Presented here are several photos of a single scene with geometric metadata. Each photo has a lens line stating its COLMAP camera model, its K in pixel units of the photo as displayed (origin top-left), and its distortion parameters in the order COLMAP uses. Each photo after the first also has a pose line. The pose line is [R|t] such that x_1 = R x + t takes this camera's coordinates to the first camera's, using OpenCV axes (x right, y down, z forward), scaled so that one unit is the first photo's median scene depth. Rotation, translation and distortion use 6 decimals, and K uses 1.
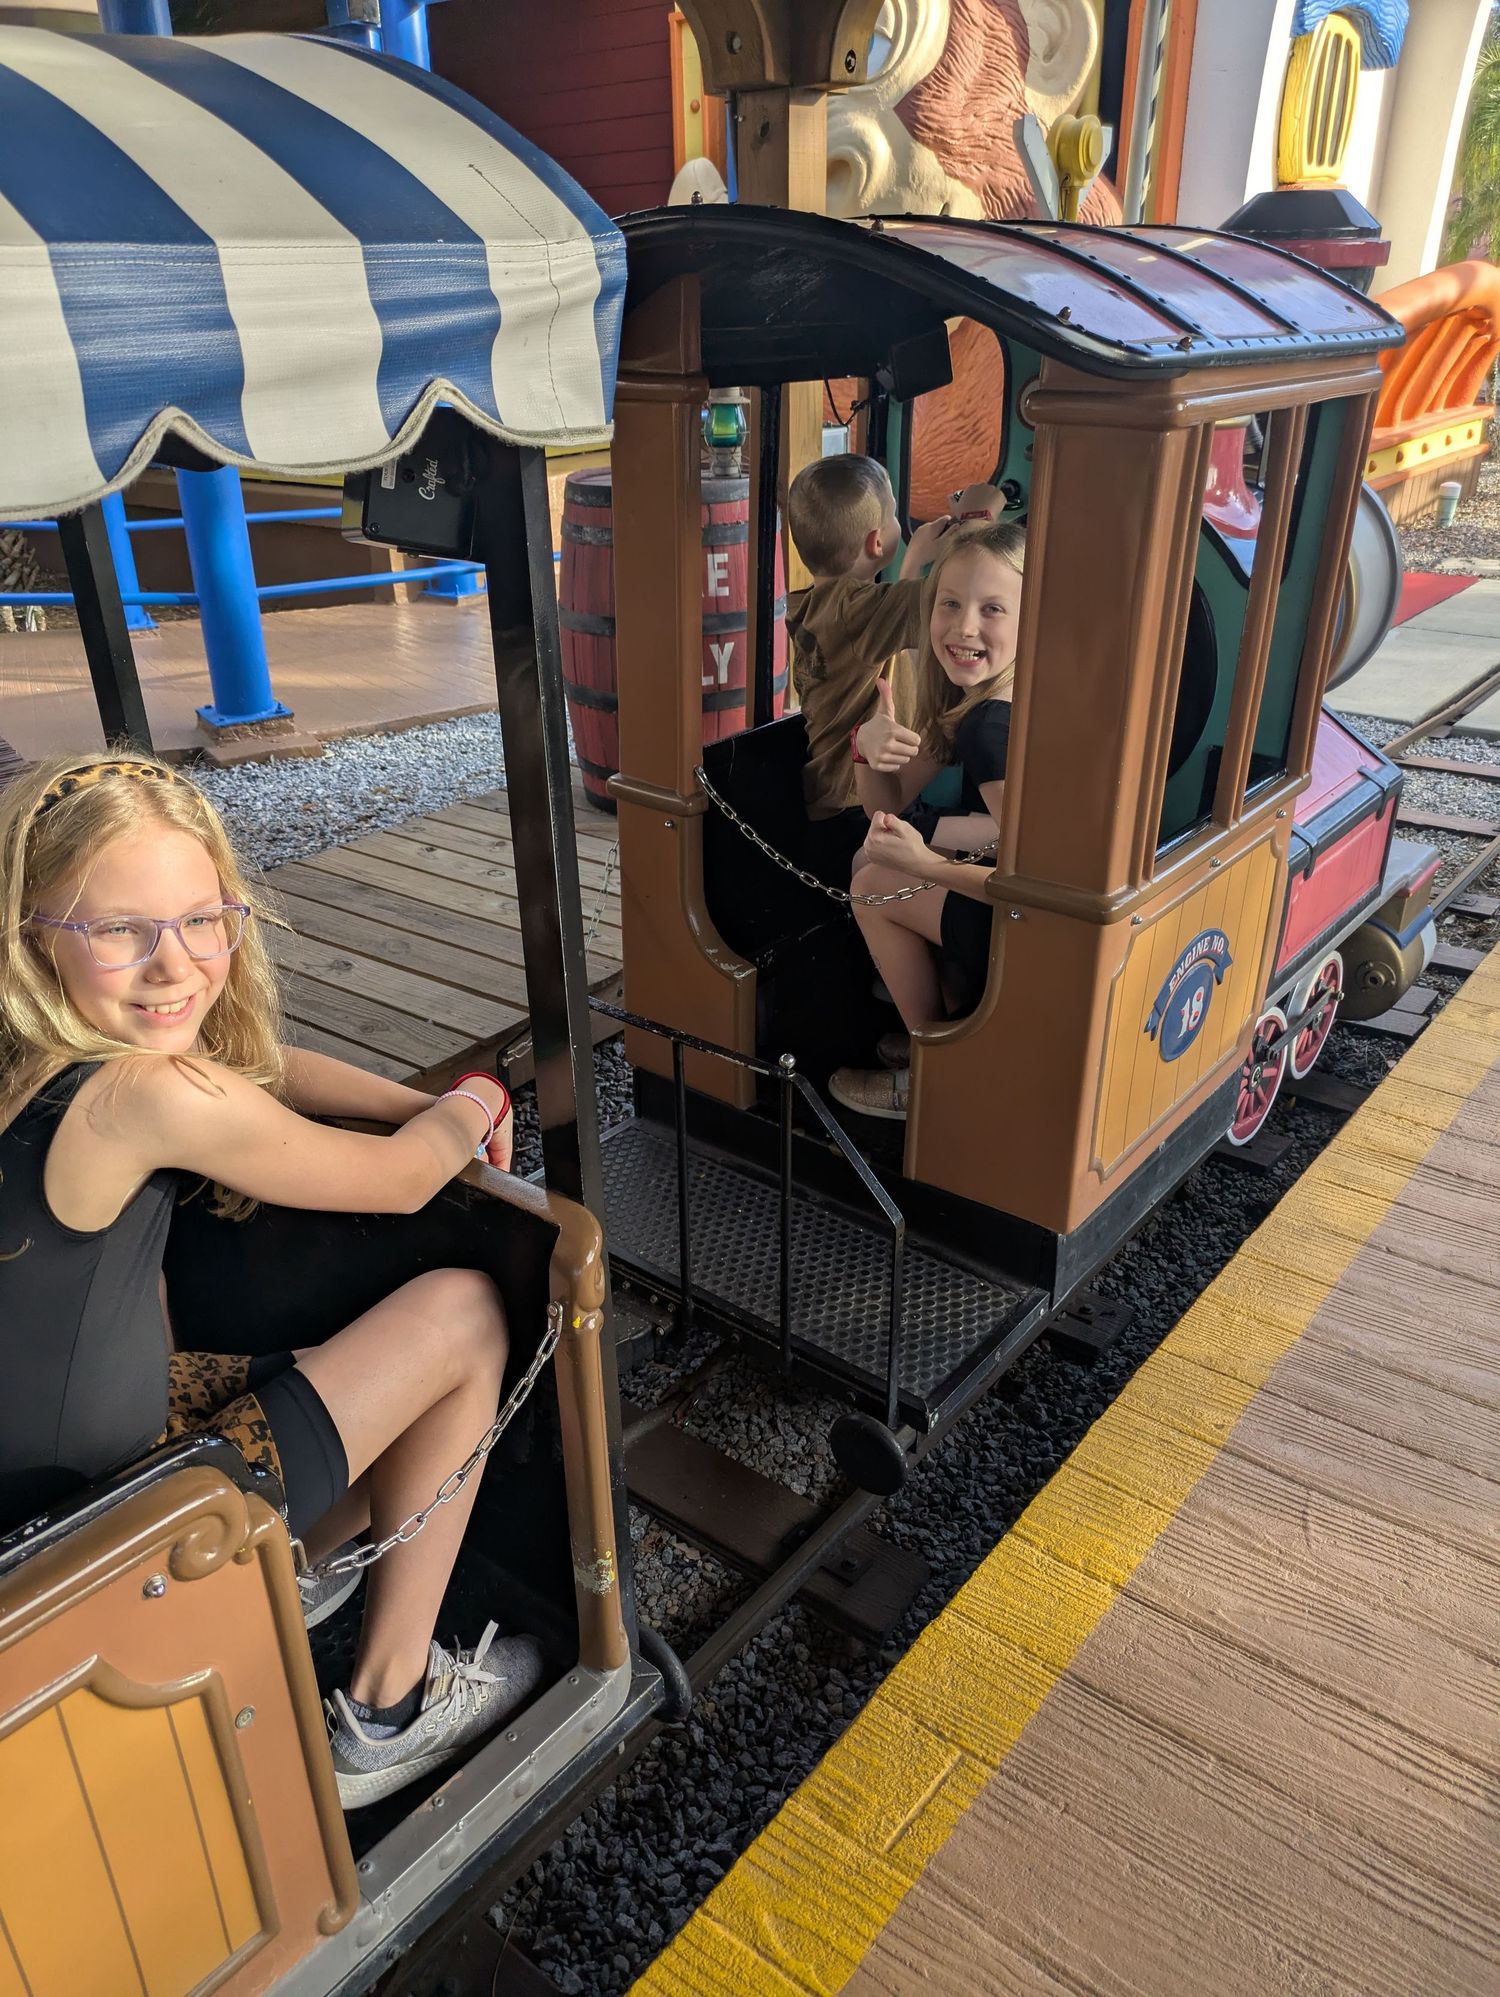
lens RADIAL K [[1490.4, 0, 749.1], [0, 1490.4, 976.4], [0, 0, 1]] dist [-0.001895, -0.002976]
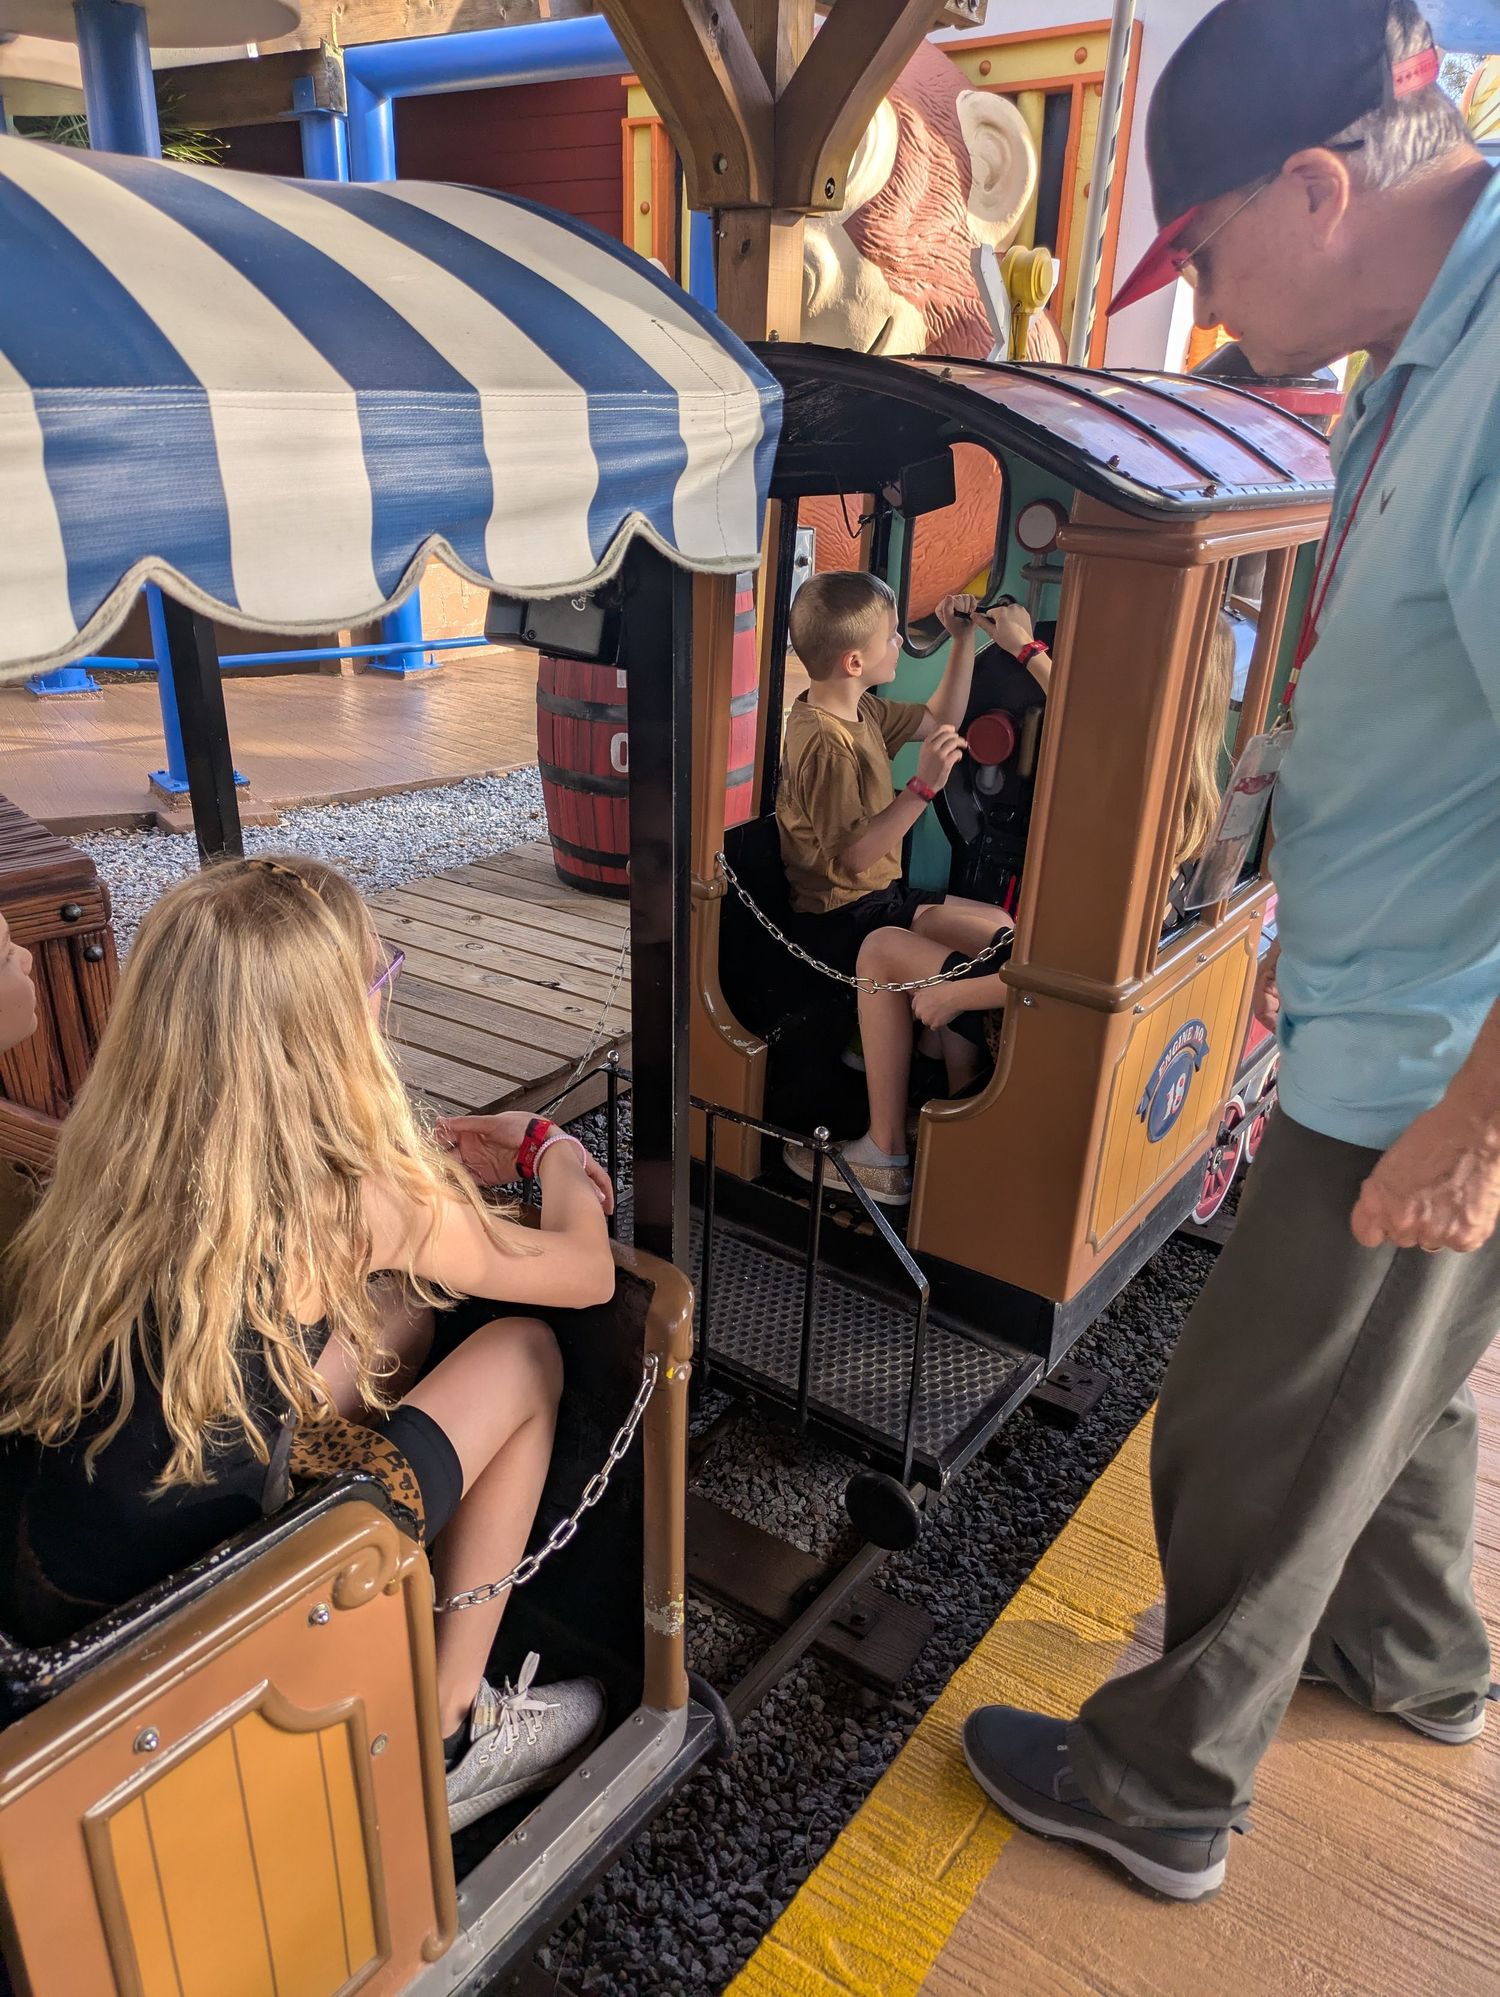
lens RADIAL K [[1486.4, 0, 751.2], [0, 1486.4, 999.2], [0, 0, 1]] dist [0.001214, -0.003692]
pose [[0.997175, 0.026000, 0.070467, -0.096525], [-0.023351, 0.998999, -0.038154, 0.002189], [-0.071388, 0.036401, 0.996784, -0.052442]]
